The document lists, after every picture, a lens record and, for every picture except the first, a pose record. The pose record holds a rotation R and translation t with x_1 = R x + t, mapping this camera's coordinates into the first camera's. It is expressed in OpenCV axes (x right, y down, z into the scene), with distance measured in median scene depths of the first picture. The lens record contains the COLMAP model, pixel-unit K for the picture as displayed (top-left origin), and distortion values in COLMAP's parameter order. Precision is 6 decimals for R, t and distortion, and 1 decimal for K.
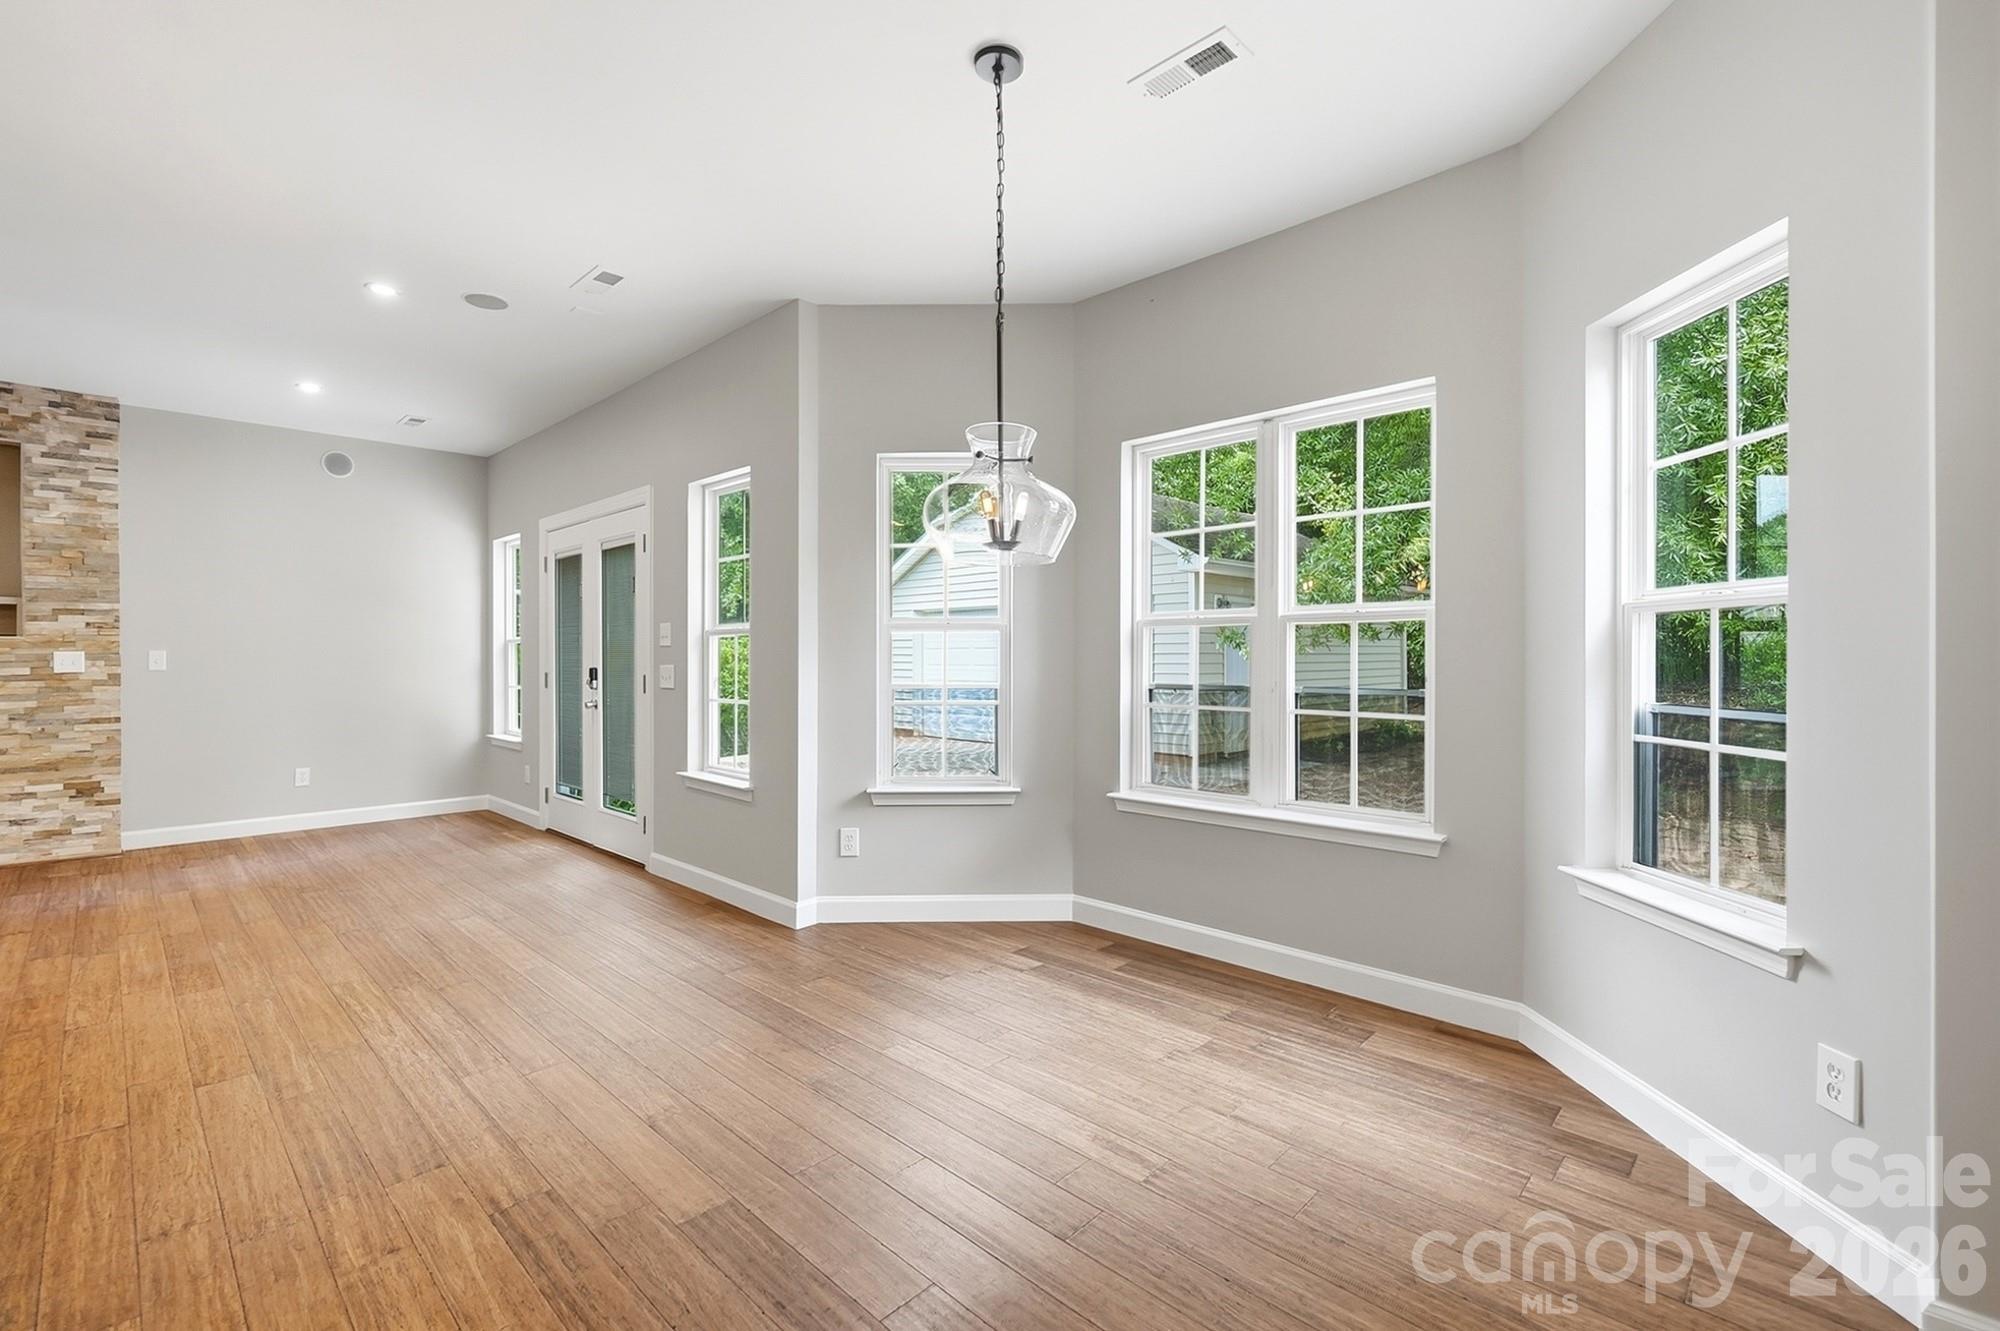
lens RADIAL K [[871.2, 0, 1003.8], [0, 871.2, 659.8], [0, 0, 1]] dist [0.000344, -0.000258]
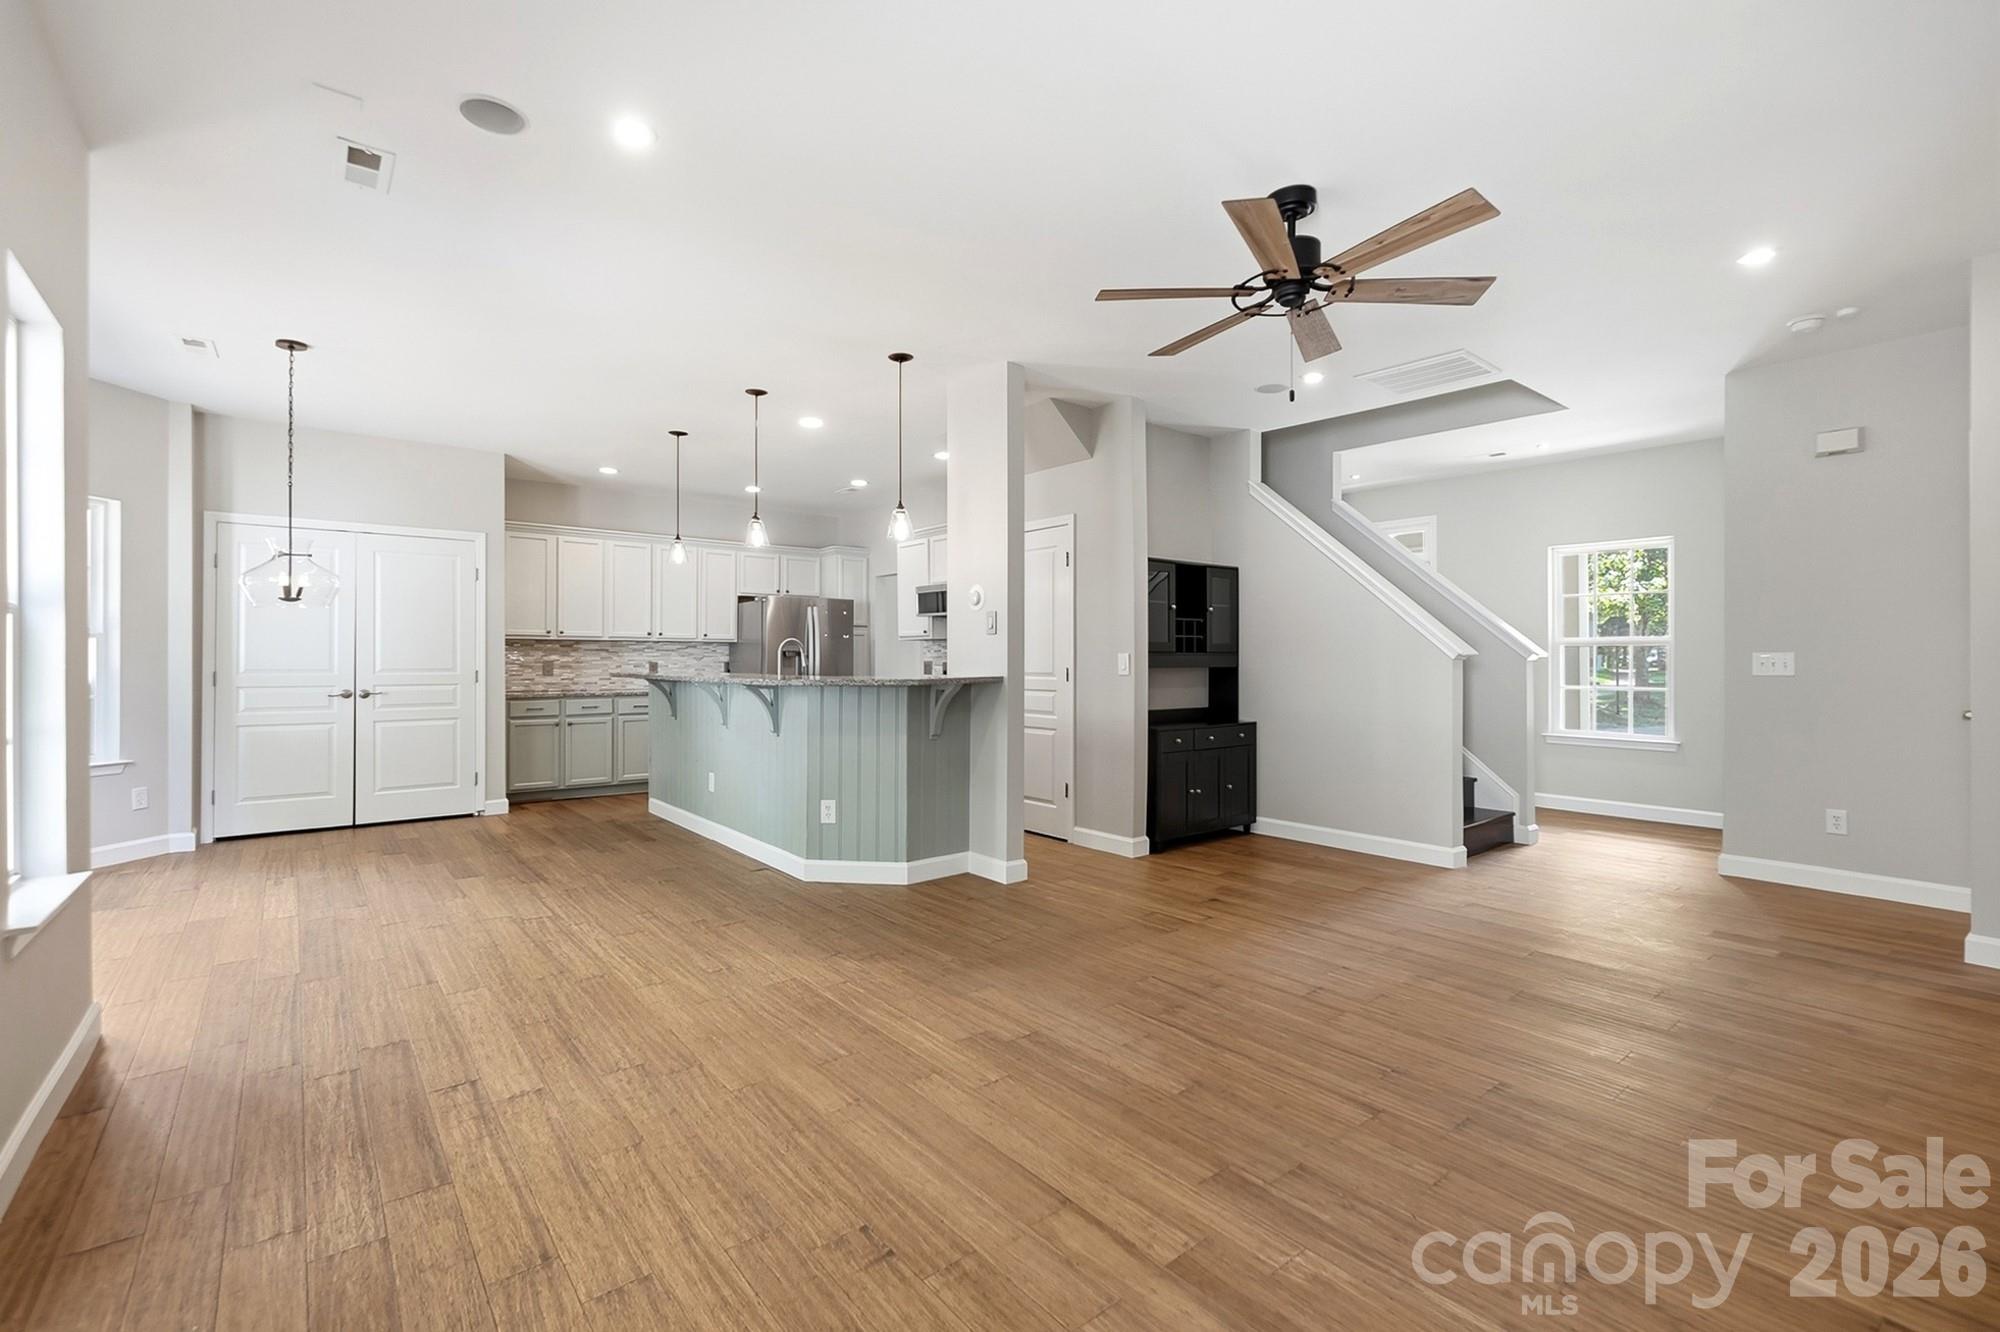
lens RADIAL K [[871.2, 0, 996.6], [0, 871.2, 659.1], [0, 0, 1]] dist [0.000344, -0.000258]
pose [[-0.991898, 0.000474, 0.127038, -1.397715], [0.001117, 0.999987, 0.004985, -0.003546], [-0.127034, 0.005086, -0.991885, 2.121233]]
